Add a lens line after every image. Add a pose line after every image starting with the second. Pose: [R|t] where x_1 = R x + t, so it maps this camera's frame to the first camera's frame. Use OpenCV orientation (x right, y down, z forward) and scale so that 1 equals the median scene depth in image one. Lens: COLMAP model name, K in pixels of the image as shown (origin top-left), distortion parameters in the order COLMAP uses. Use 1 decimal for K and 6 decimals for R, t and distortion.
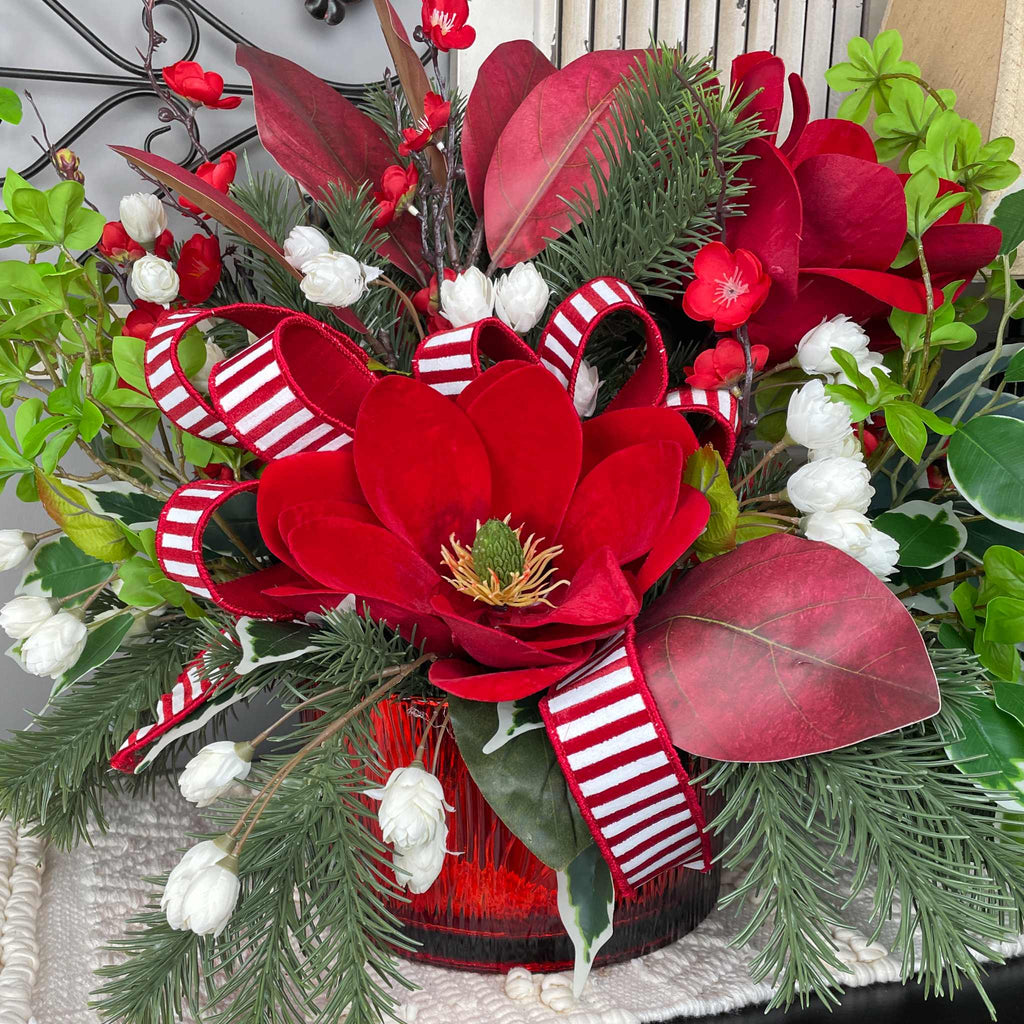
lens RADIAL K [[1138.1, 0, 466.3], [0, 1138.1, 575.2], [0, 0, 1]] dist [0.081560, -0.022735]
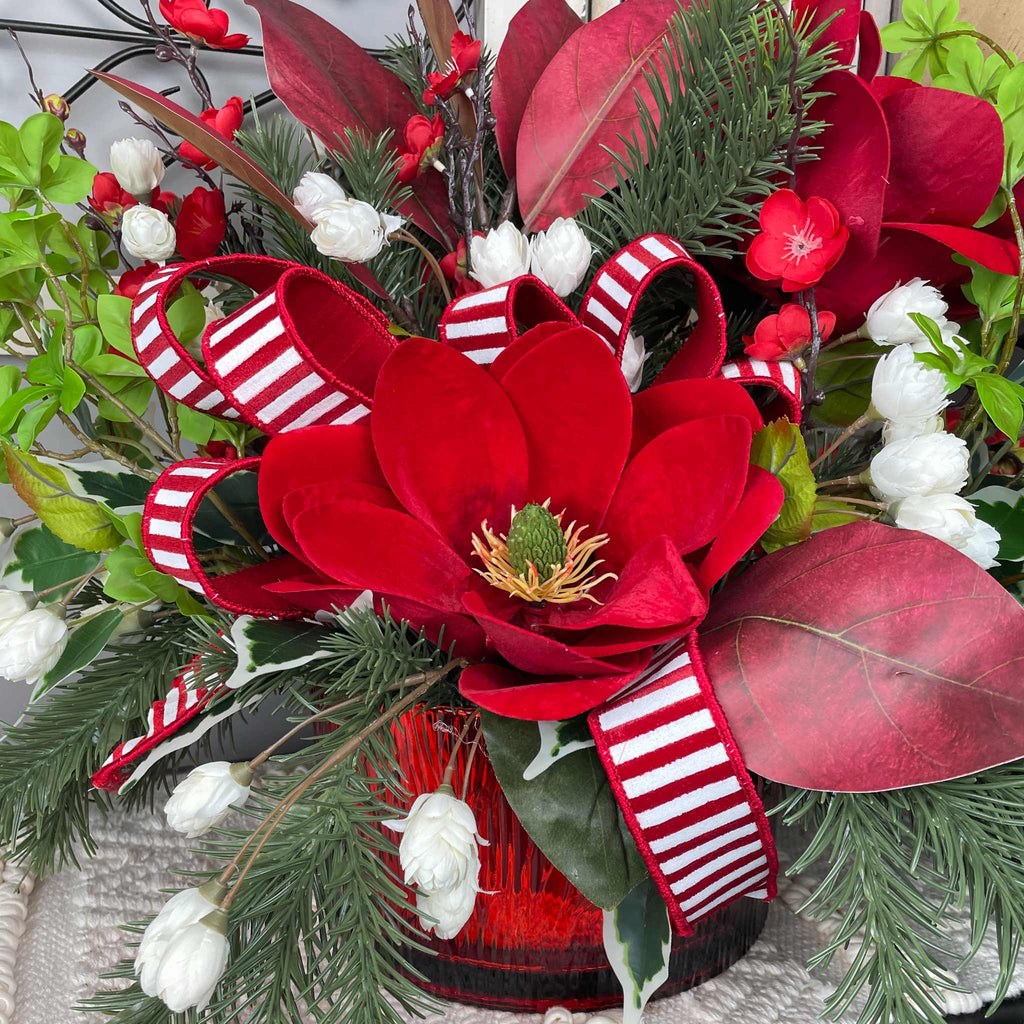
lens RADIAL K [[1026.0, 0, 524.1], [0, 1026.0, 572.6], [0, 0, 1]] dist [0.064799, -0.048046]
pose [[0.999196, 0.001815, 0.040047, -0.013537], [-0.002273, 0.999933, 0.011385, -0.005116], [-0.040024, -0.011467, 0.999133, 0.204859]]
